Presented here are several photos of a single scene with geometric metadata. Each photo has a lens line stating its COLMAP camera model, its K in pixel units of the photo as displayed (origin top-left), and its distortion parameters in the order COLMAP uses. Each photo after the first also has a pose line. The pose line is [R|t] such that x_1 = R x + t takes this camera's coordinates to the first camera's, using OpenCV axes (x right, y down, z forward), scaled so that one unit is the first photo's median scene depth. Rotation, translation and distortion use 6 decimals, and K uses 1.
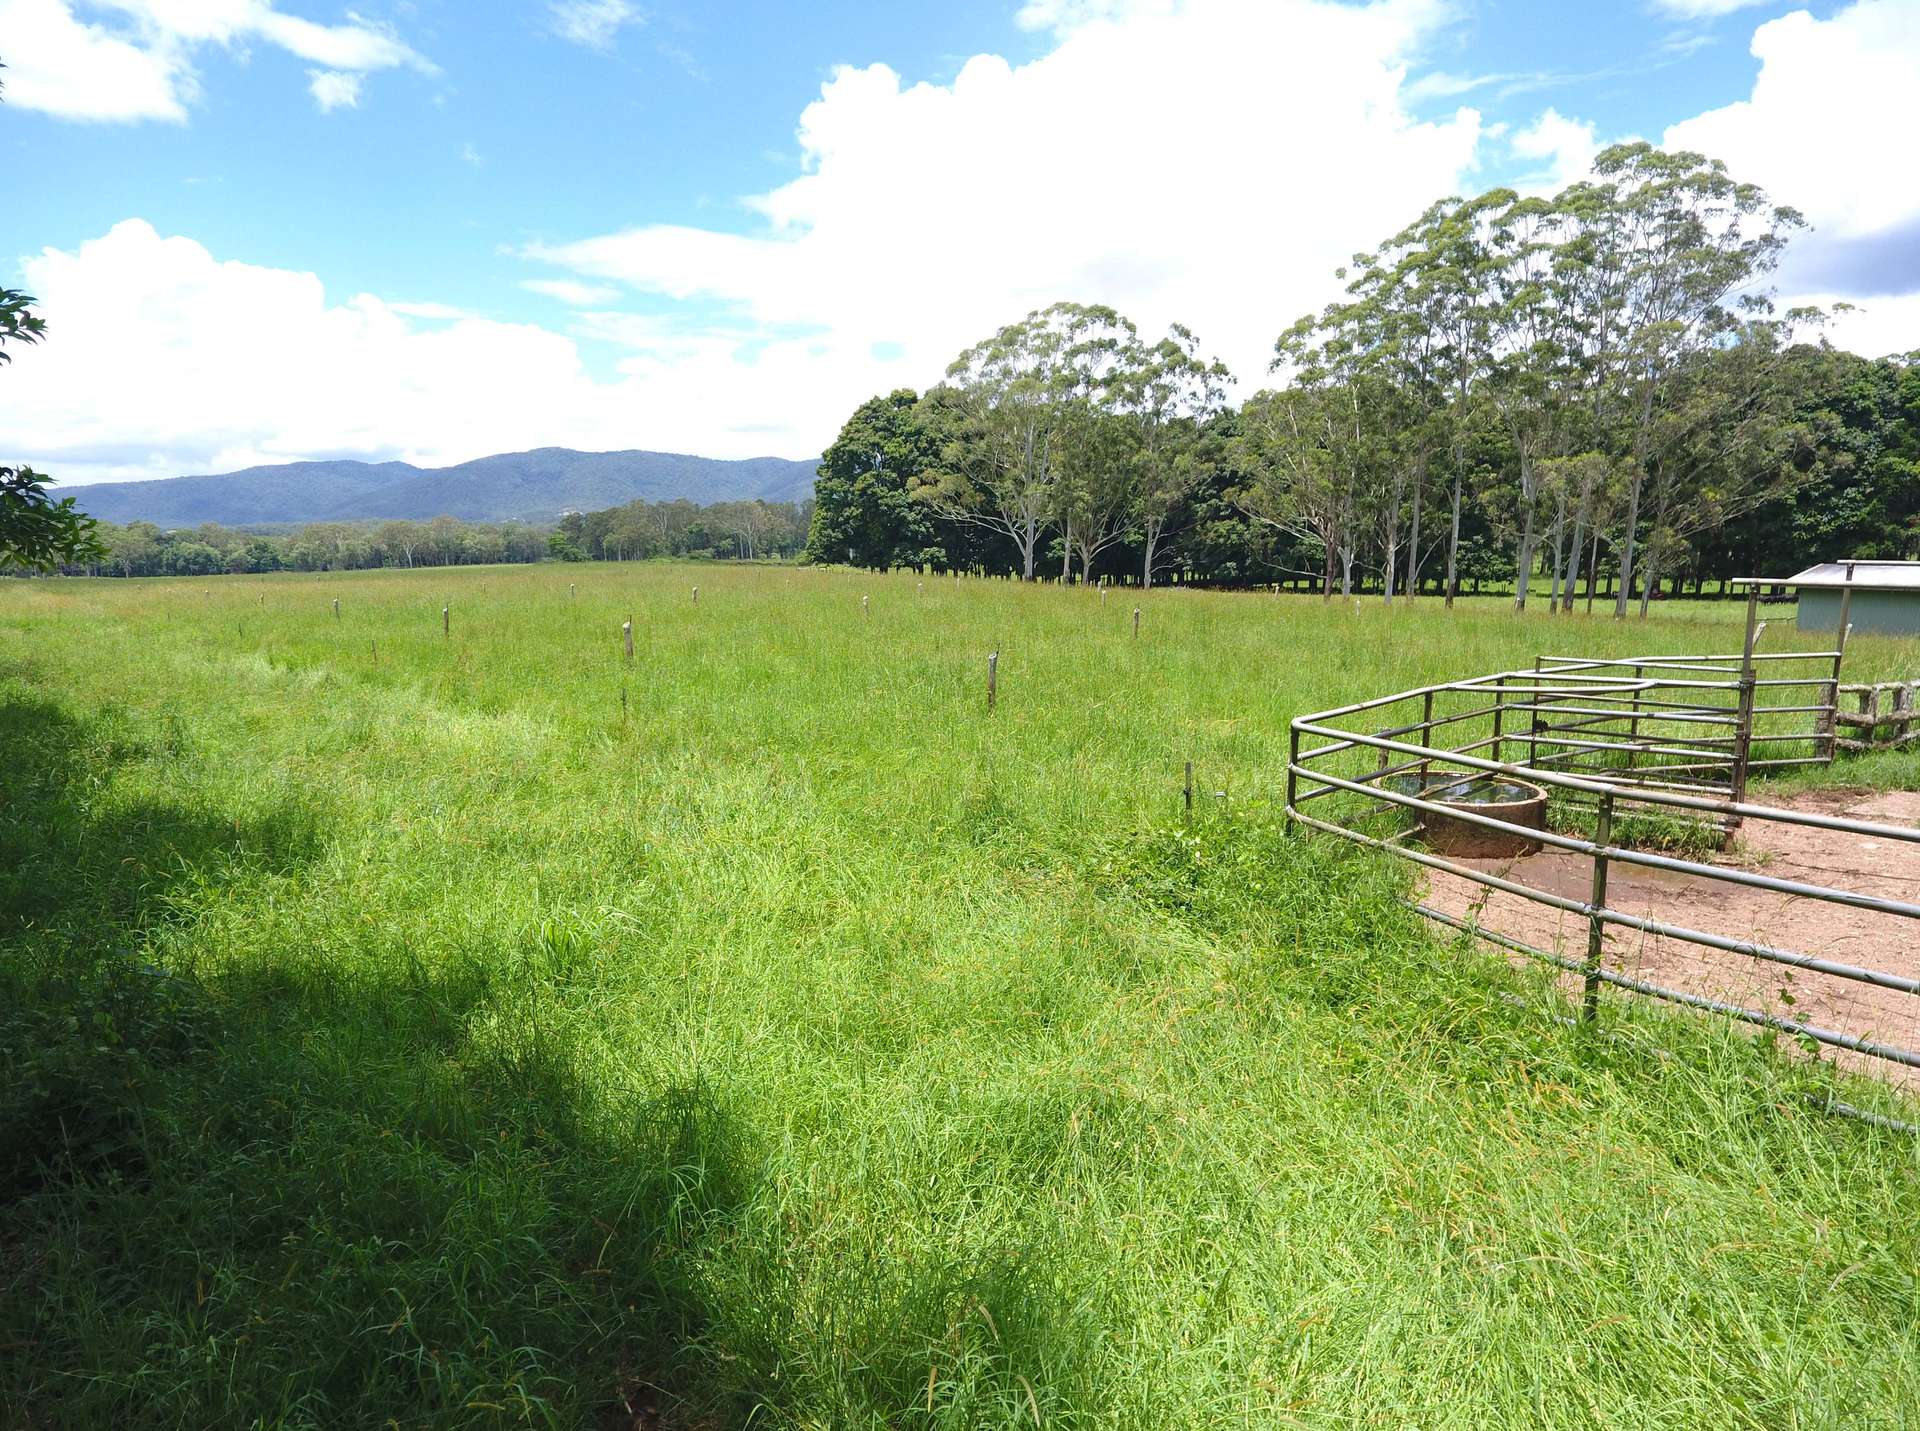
lens RADIAL K [[1143.5, 0, 950.5], [0, 1143.5, 734.3], [0, 0, 1]] dist [0.001811, -0.001913]
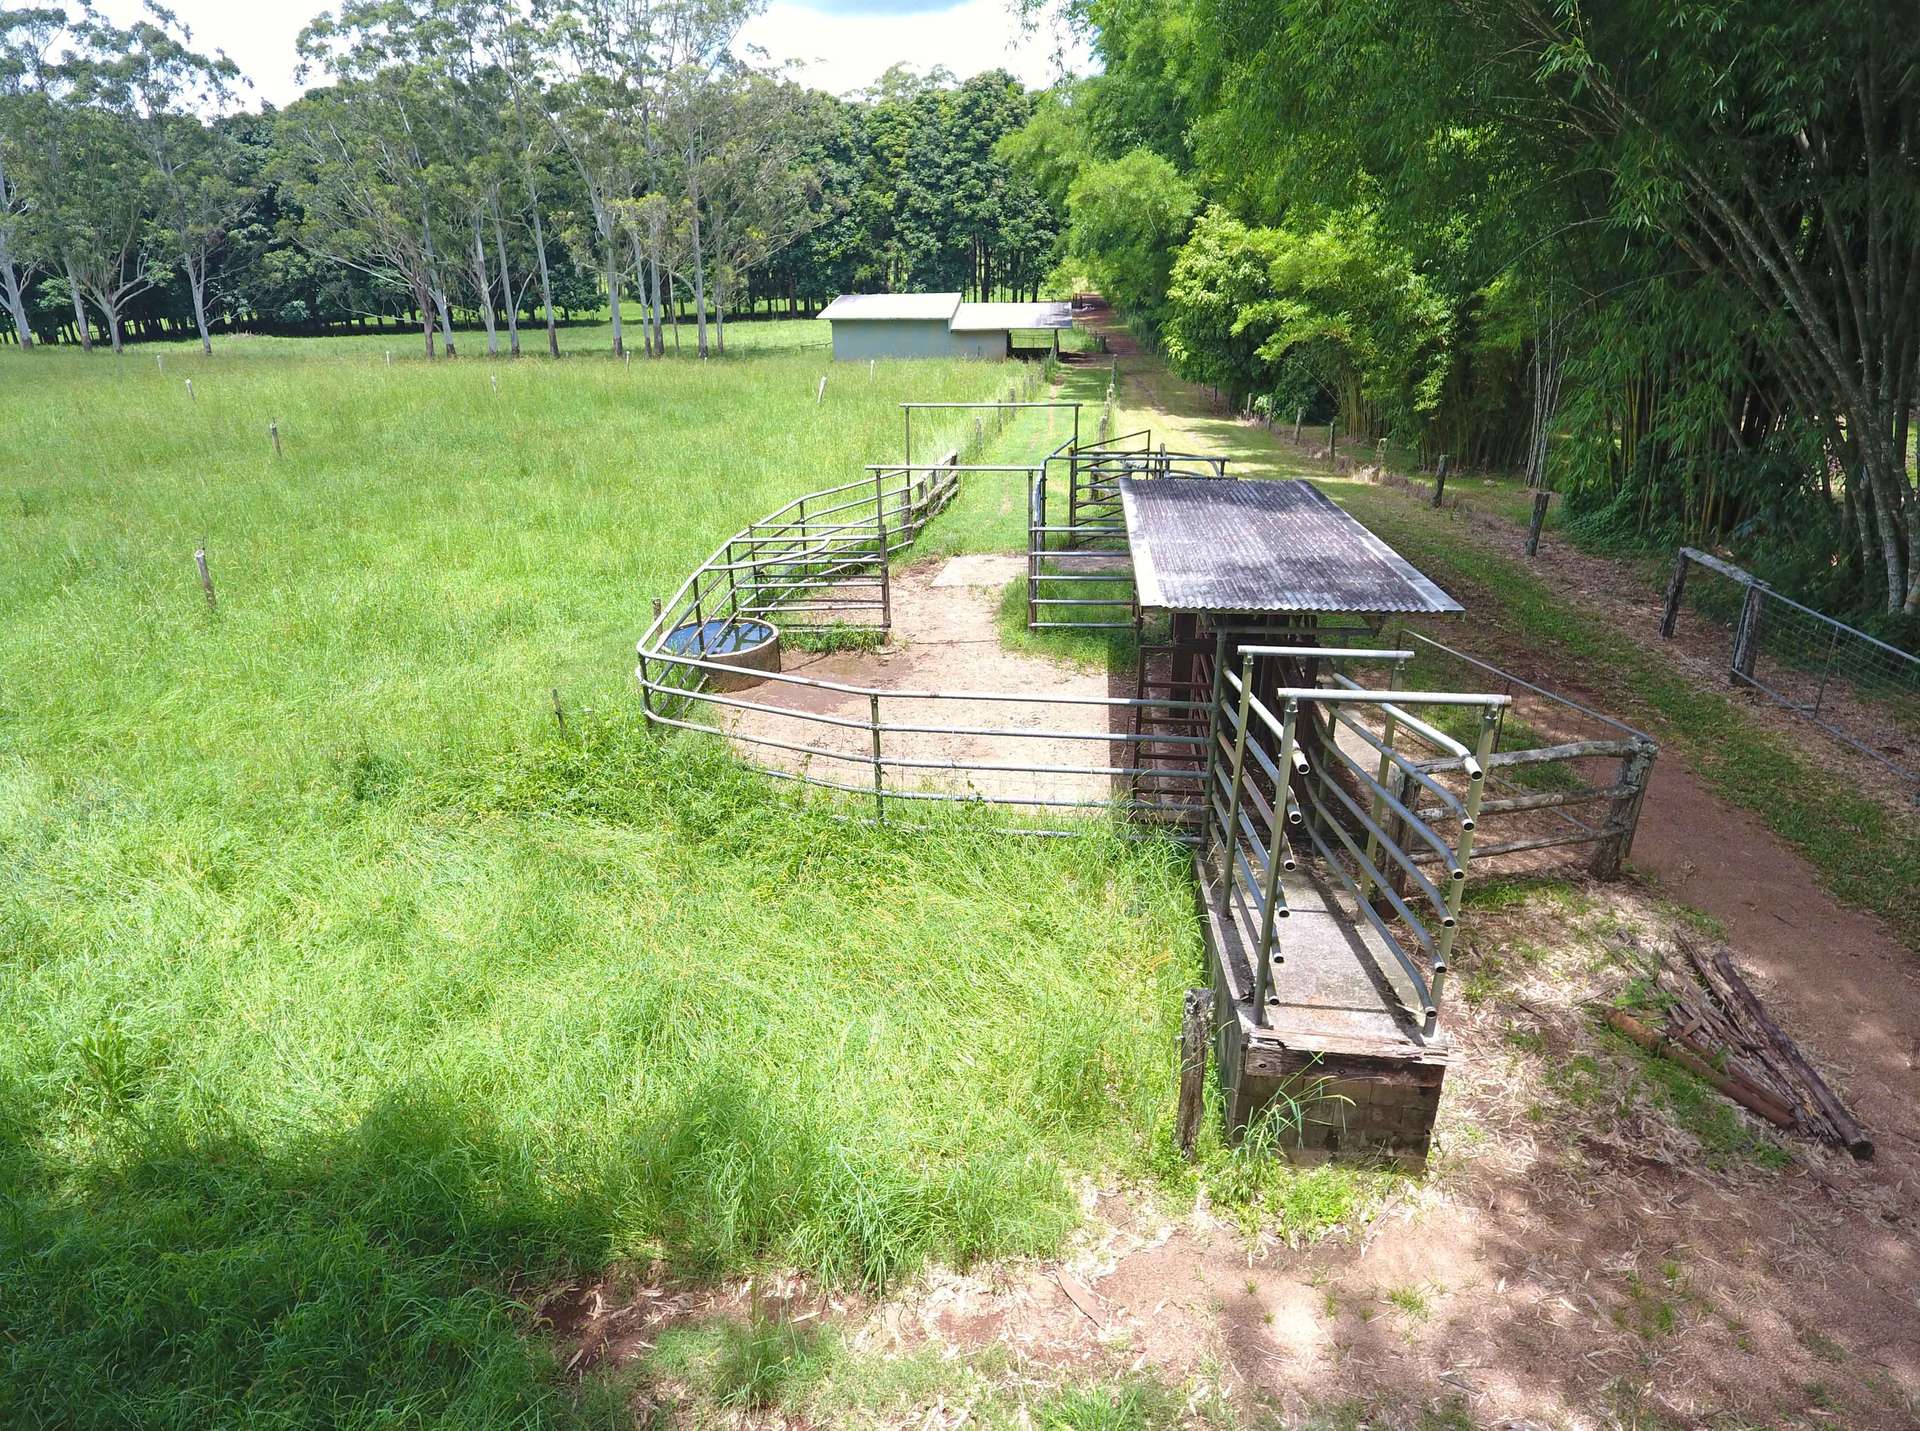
lens RADIAL K [[1143.5, 0, 929.1], [0, 1143.5, 712.0], [0, 0, 1]] dist [0.001811, -0.001913]
pose [[0.746409, -0.267070, 0.609546, -0.018877], [0.131694, 0.957104, 0.258088, -0.016412], [-0.652326, -0.112365, 0.749563, -0.015294]]
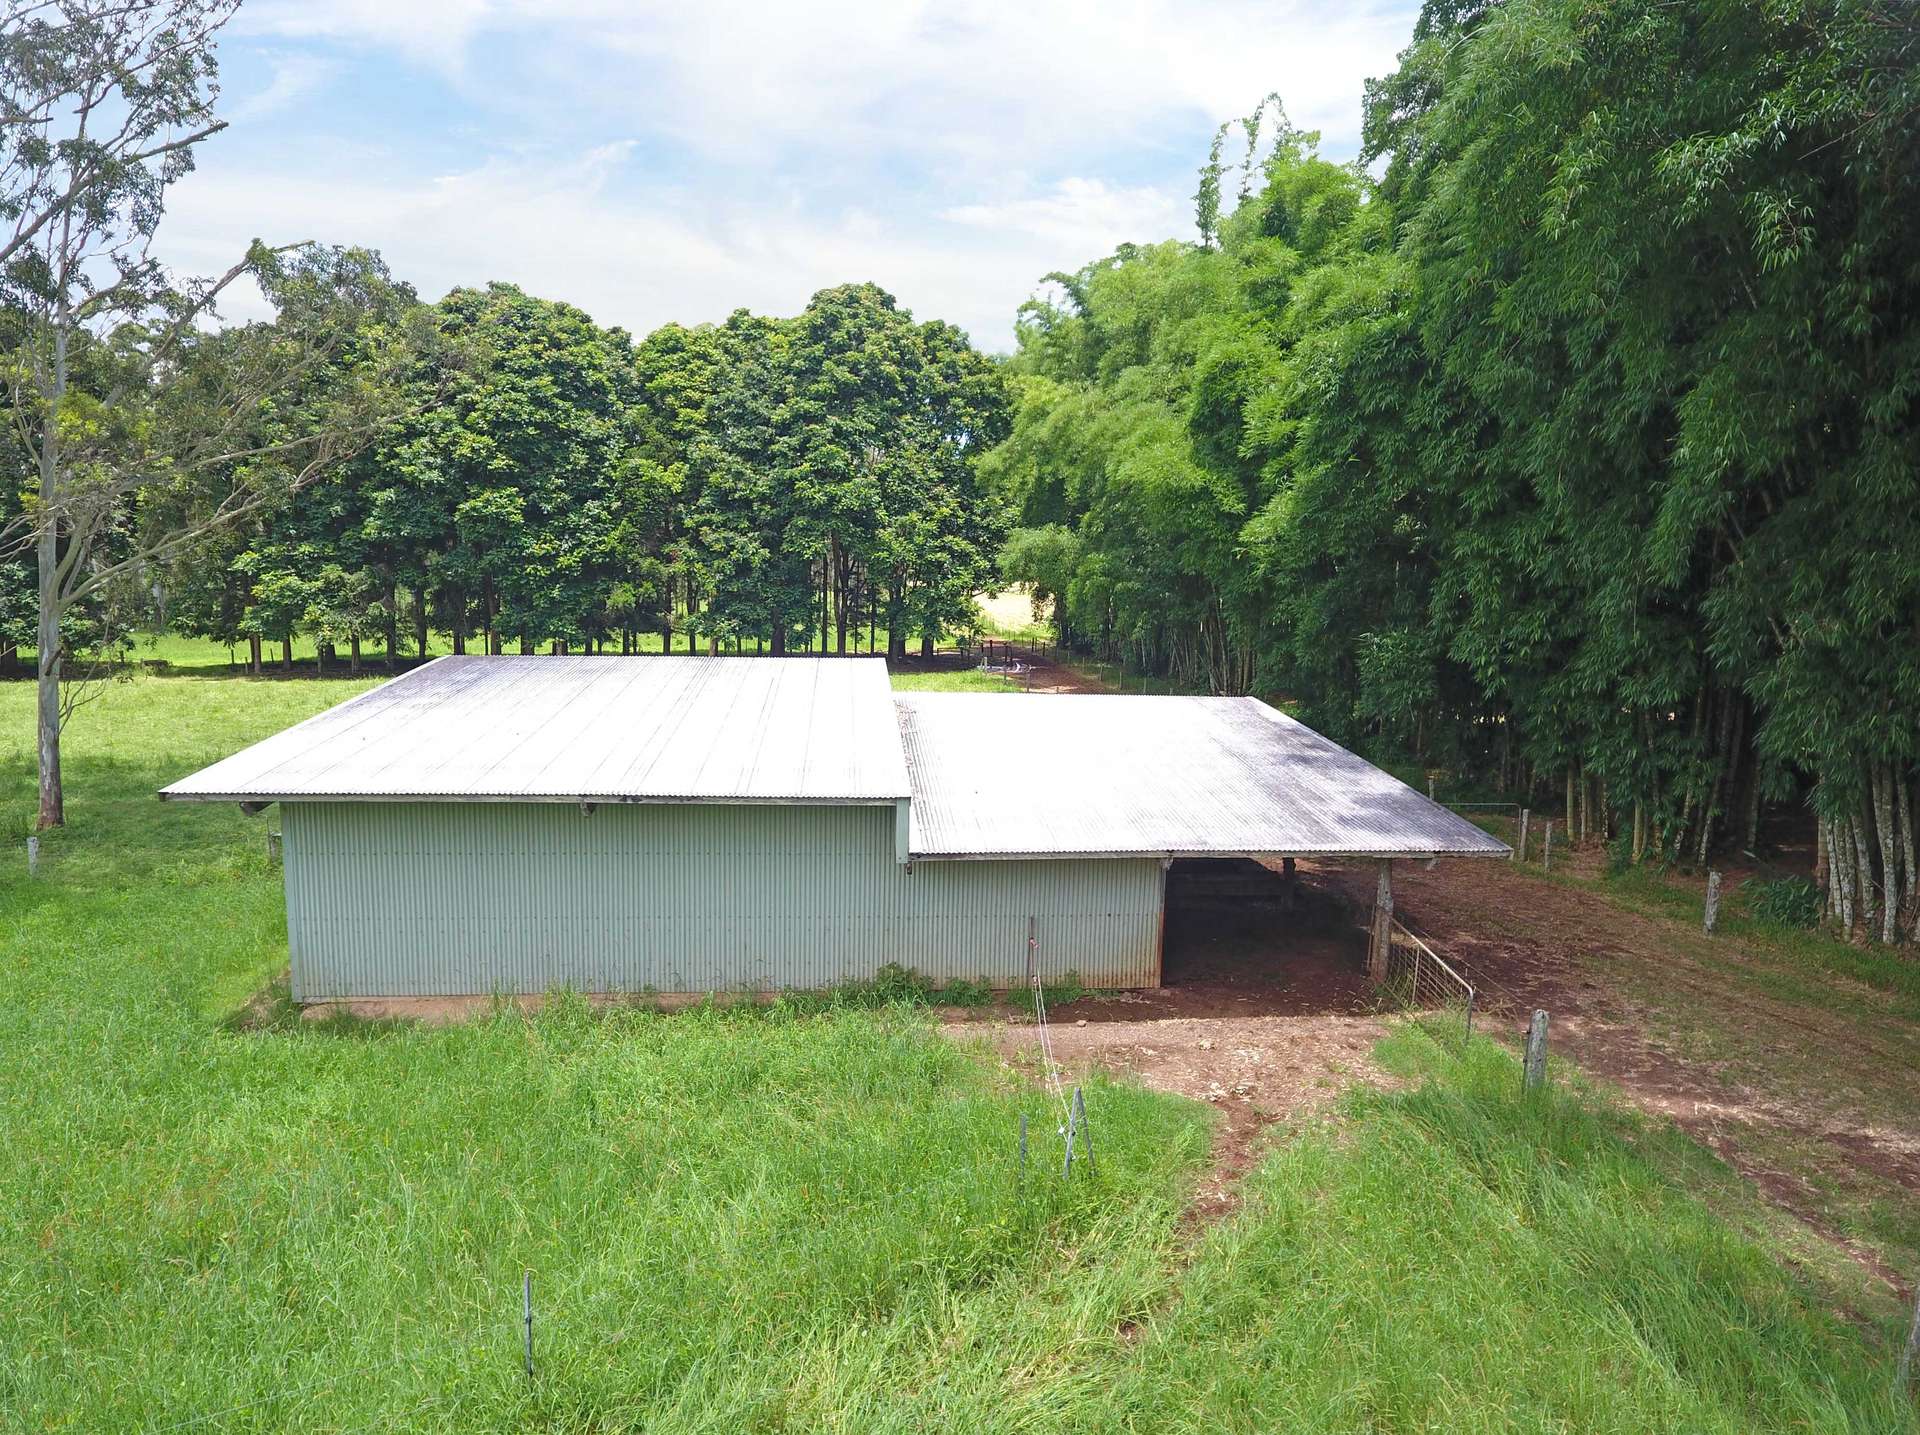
lens RADIAL K [[1143.5, 0, 951.2], [0, 1143.5, 730.6], [0, 0, 1]] dist [0.001811, -0.001913]
pose [[0.612149, -0.076825, 0.787001, 0.385676], [0.120438, 0.992716, 0.003226, -0.062072], [-0.781516, 0.092810, 0.616943, 0.446315]]
